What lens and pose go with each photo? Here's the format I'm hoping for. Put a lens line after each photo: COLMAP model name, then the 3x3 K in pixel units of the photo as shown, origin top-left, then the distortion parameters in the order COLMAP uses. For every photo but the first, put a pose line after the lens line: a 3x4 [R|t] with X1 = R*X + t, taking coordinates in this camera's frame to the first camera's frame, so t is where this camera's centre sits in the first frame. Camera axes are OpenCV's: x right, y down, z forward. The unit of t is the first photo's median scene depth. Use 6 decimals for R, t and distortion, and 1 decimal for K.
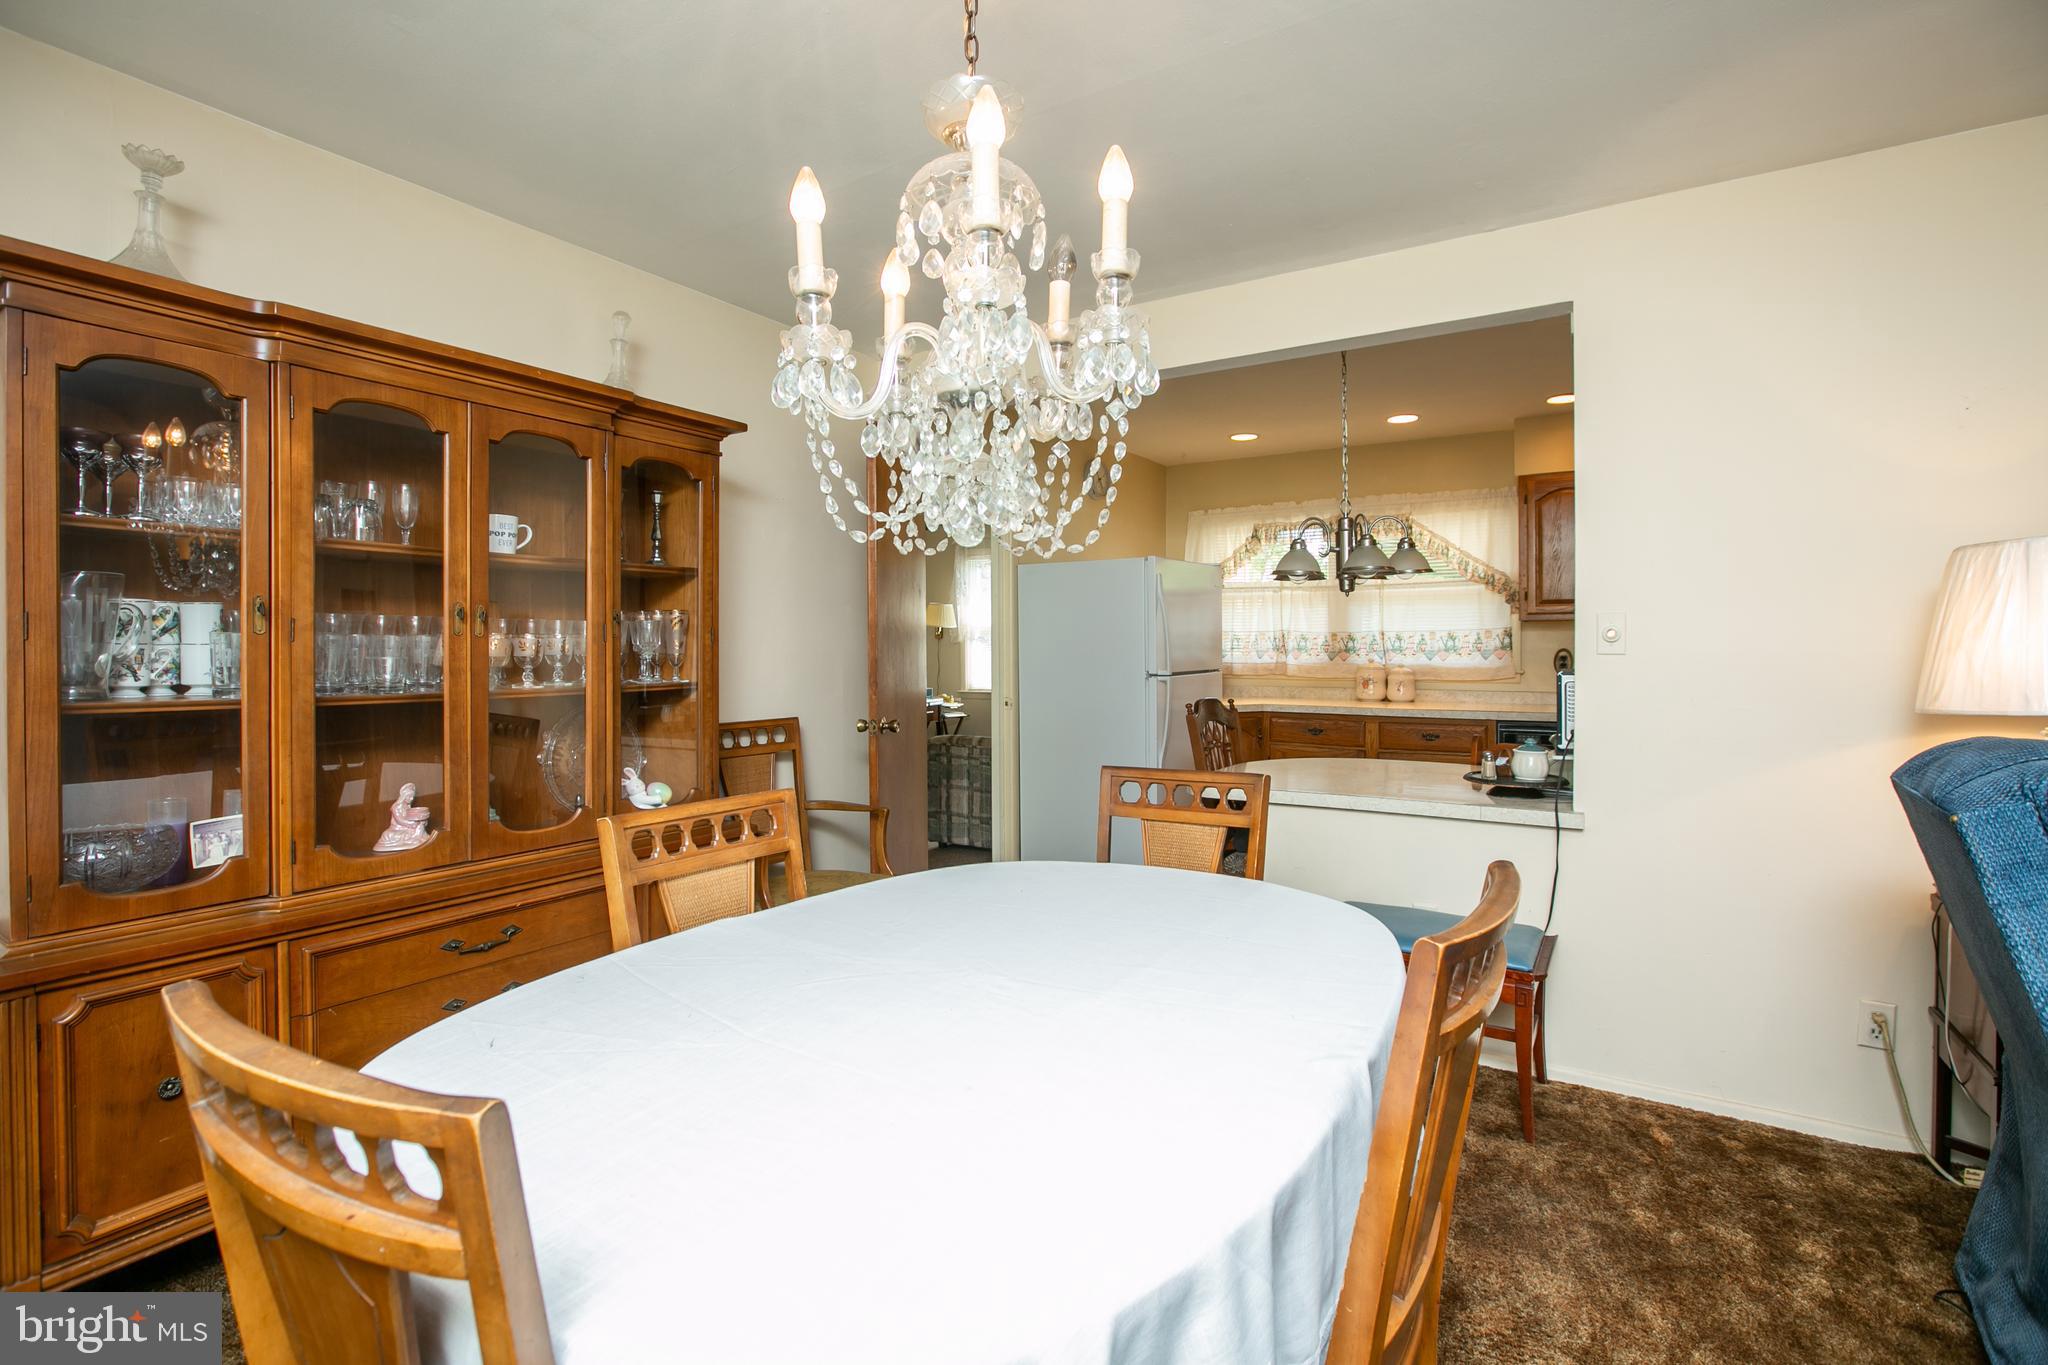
lens RADIAL K [[956.4, 0, 1017.6], [0, 956.4, 625.1], [0, 0, 1]] dist [-0.022401, 0.000358]
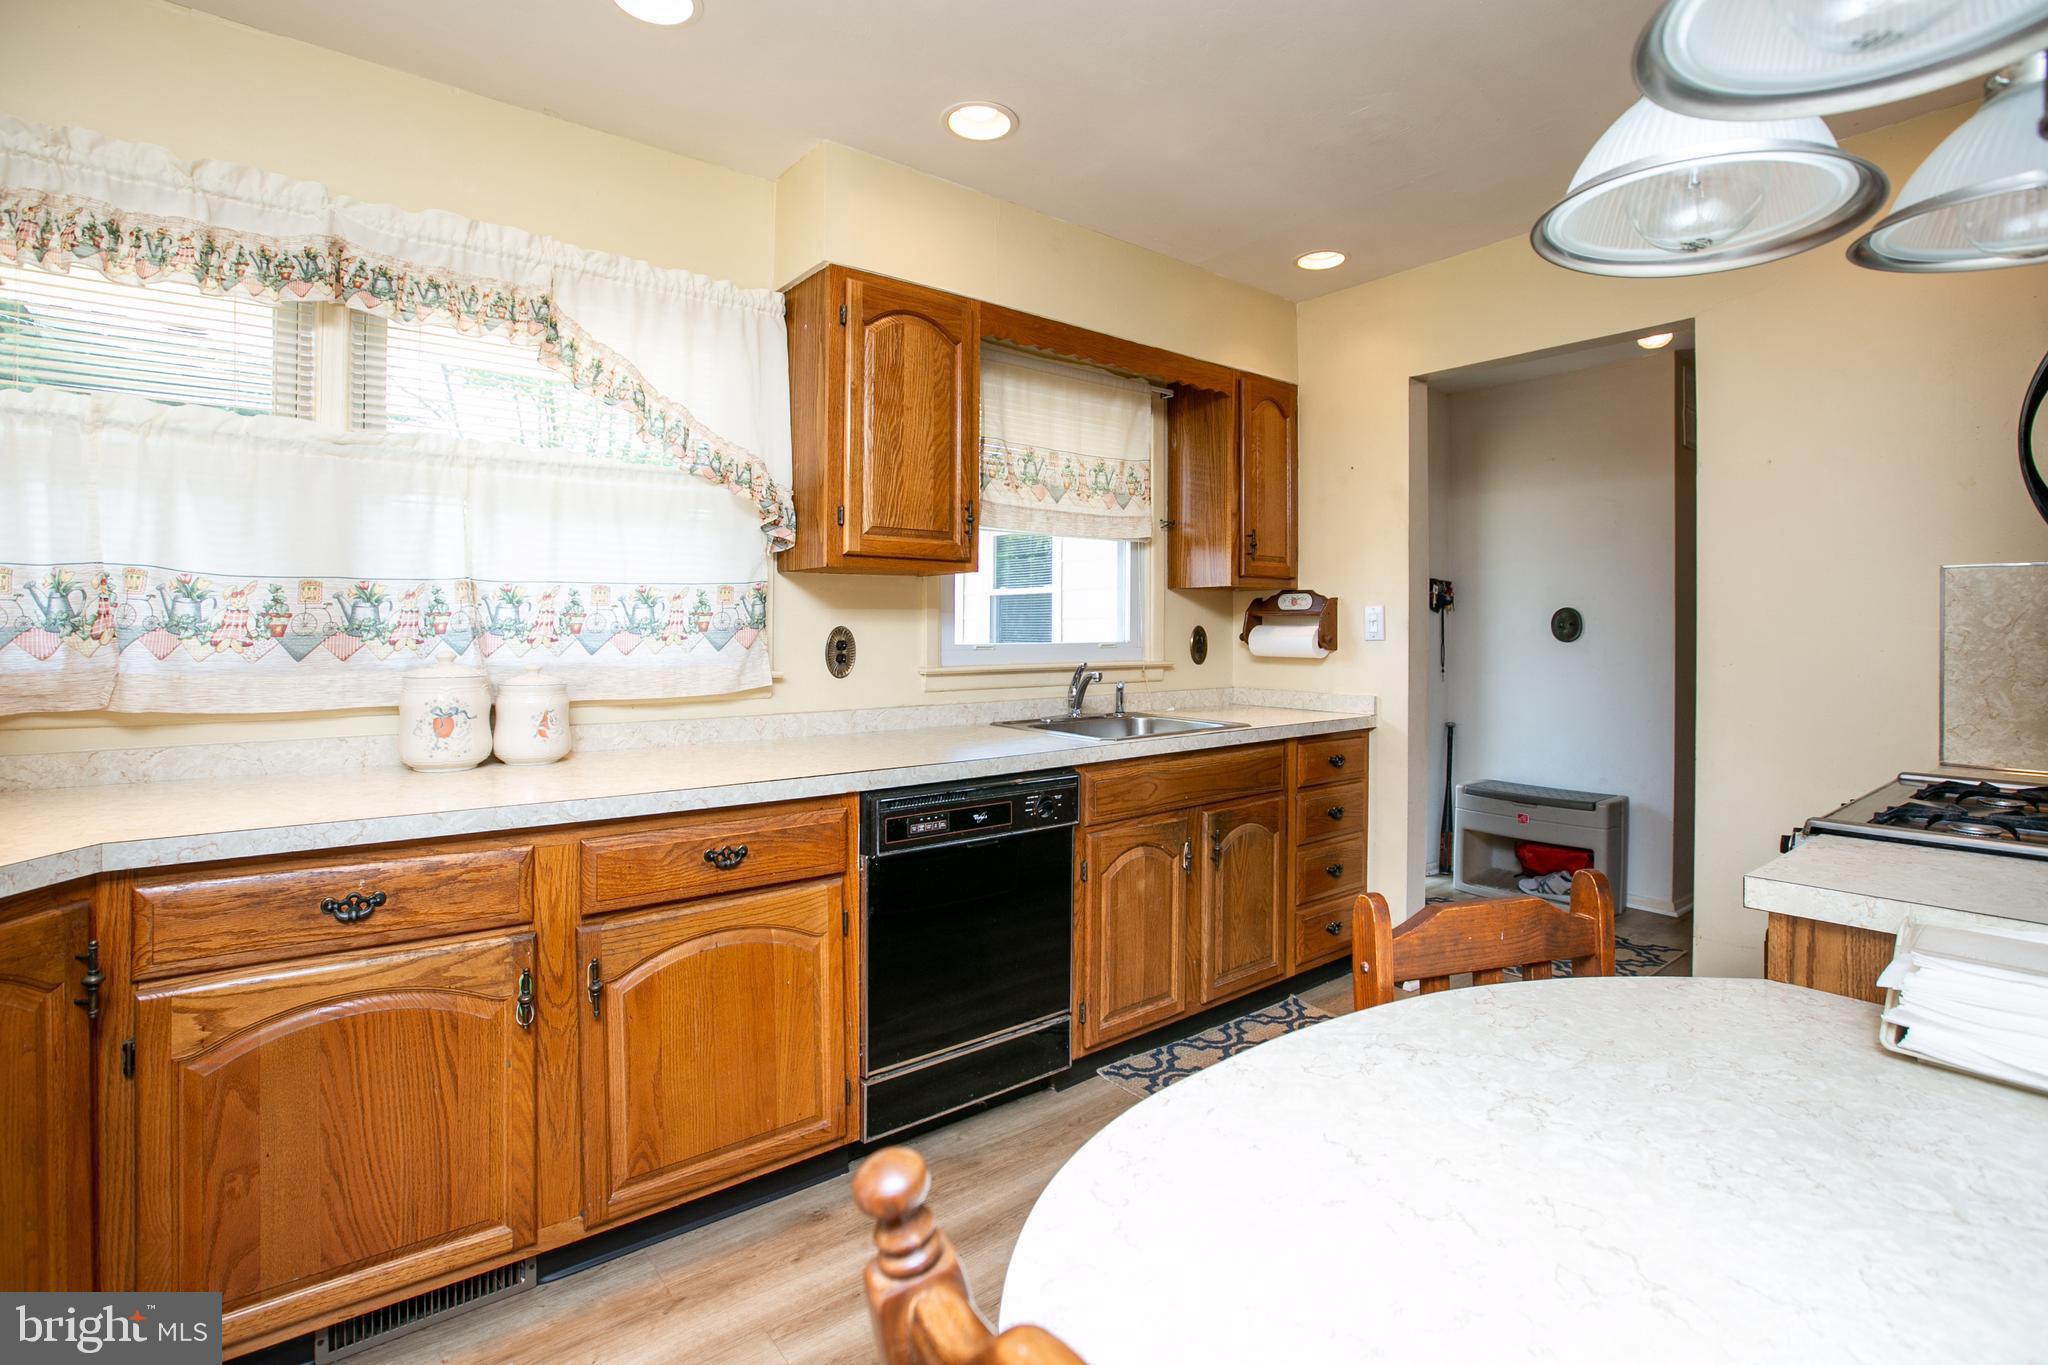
lens RADIAL K [[956.4, 0, 1017.6], [0, 956.4, 625.1], [0, 0, 1]] dist [-0.022401, 0.000358]
pose [[0.321810, 0.005762, 0.946787, 0.100996], [-0.022937, 0.999735, 0.001712, 0.019610], [-0.946526, -0.022267, 0.321857, 0.693804]]
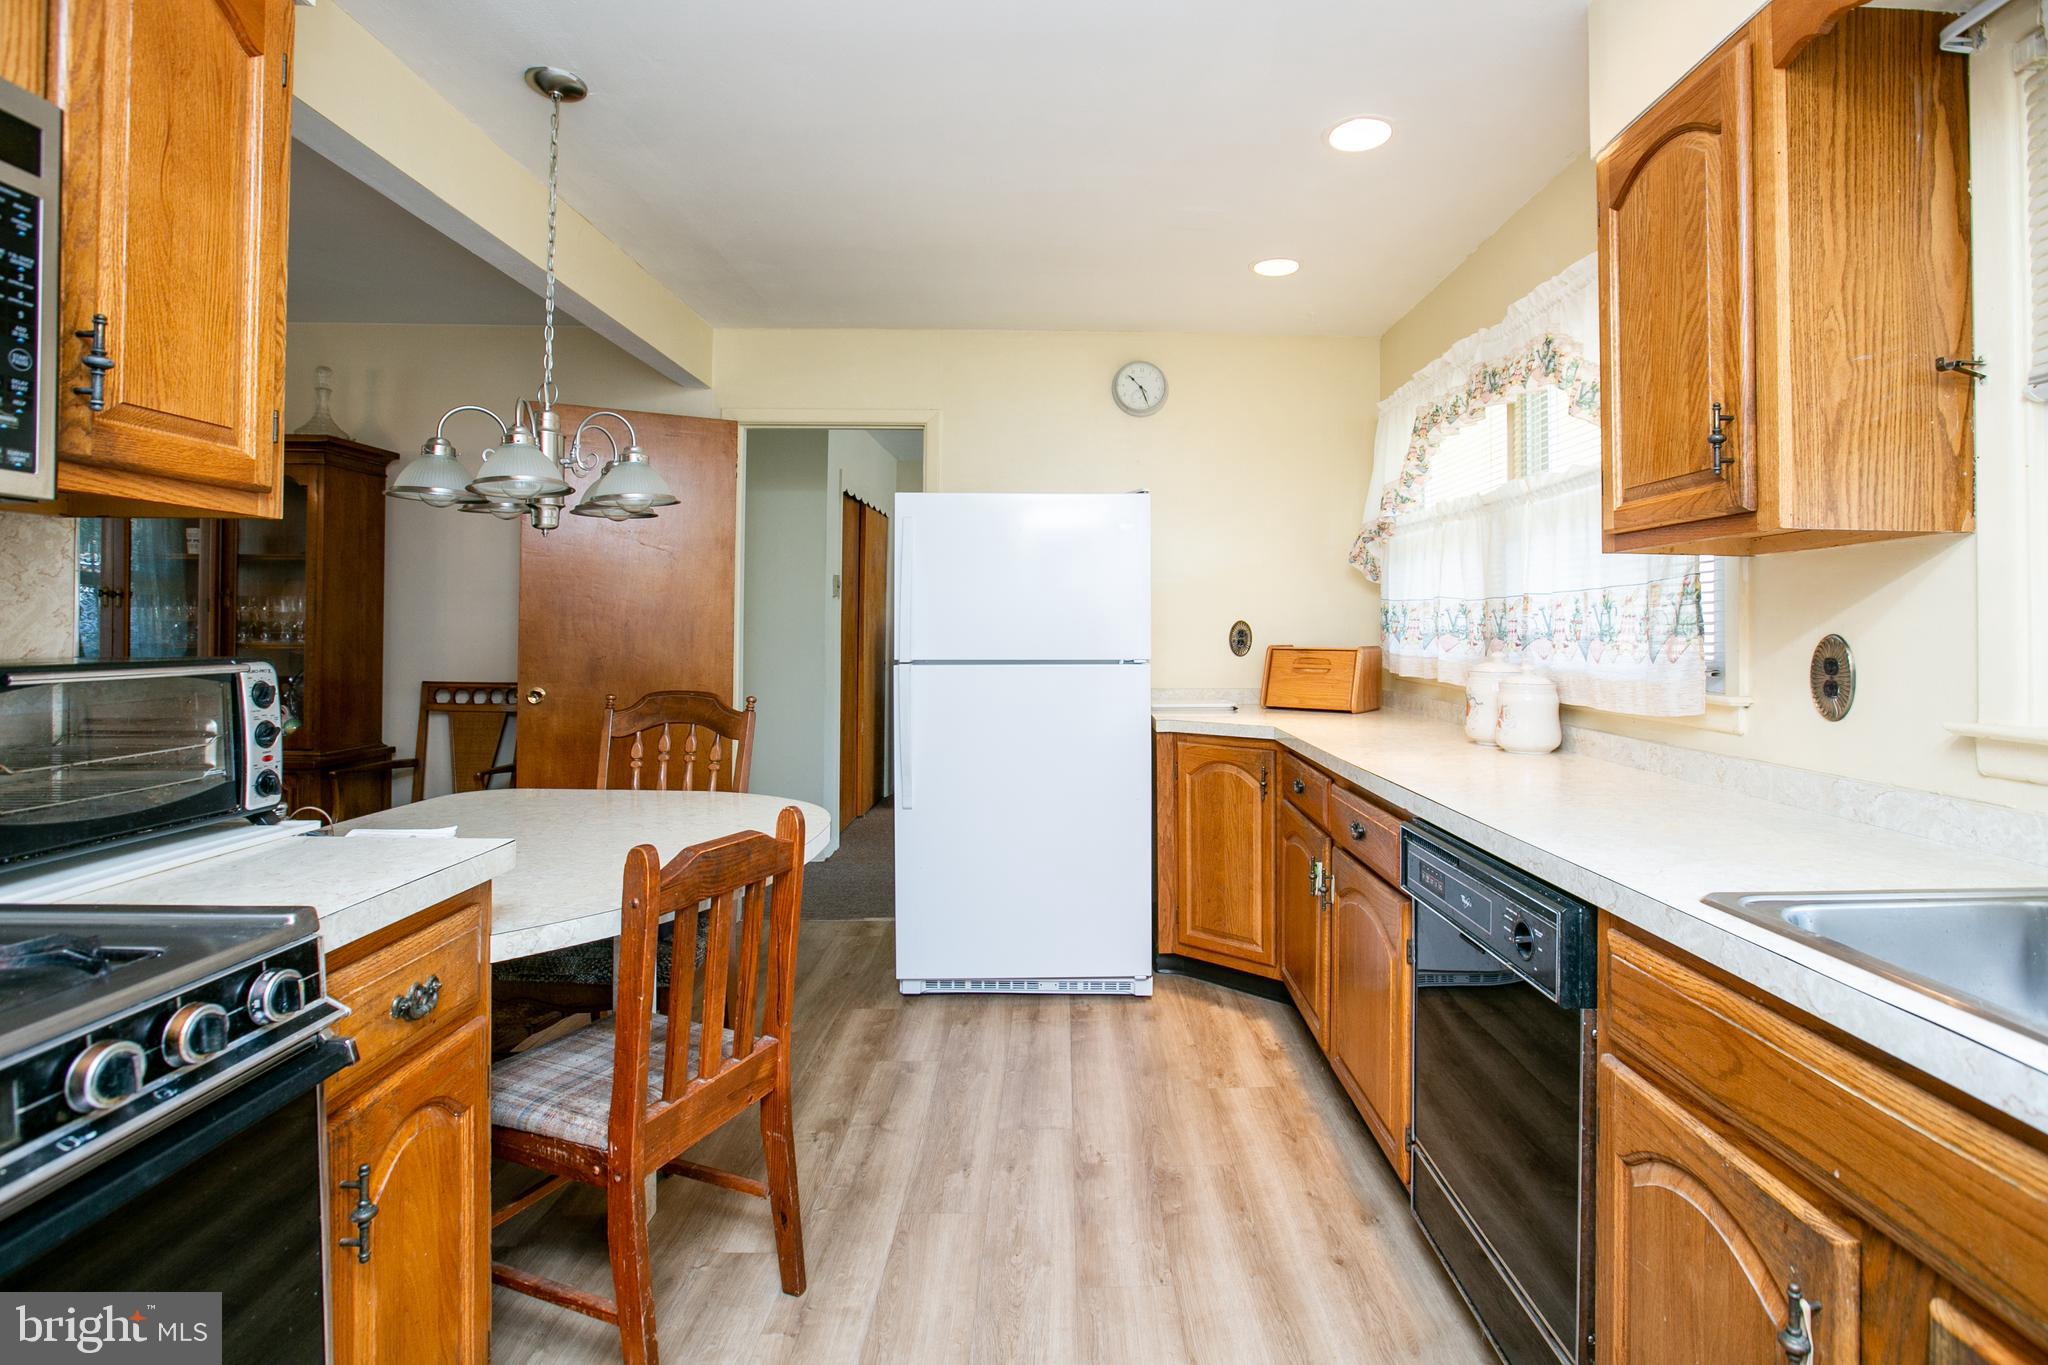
lens RADIAL K [[956.4, 0, 1017.6], [0, 956.4, 625.1], [0, 0, 1]] dist [-0.022401, 0.000358]
pose [[0.500937, -0.000807, -0.865483, 0.665619], [0.015542, 0.999847, 0.008063, 0.014317], [0.865344, -0.017490, 0.500873, 0.577386]]
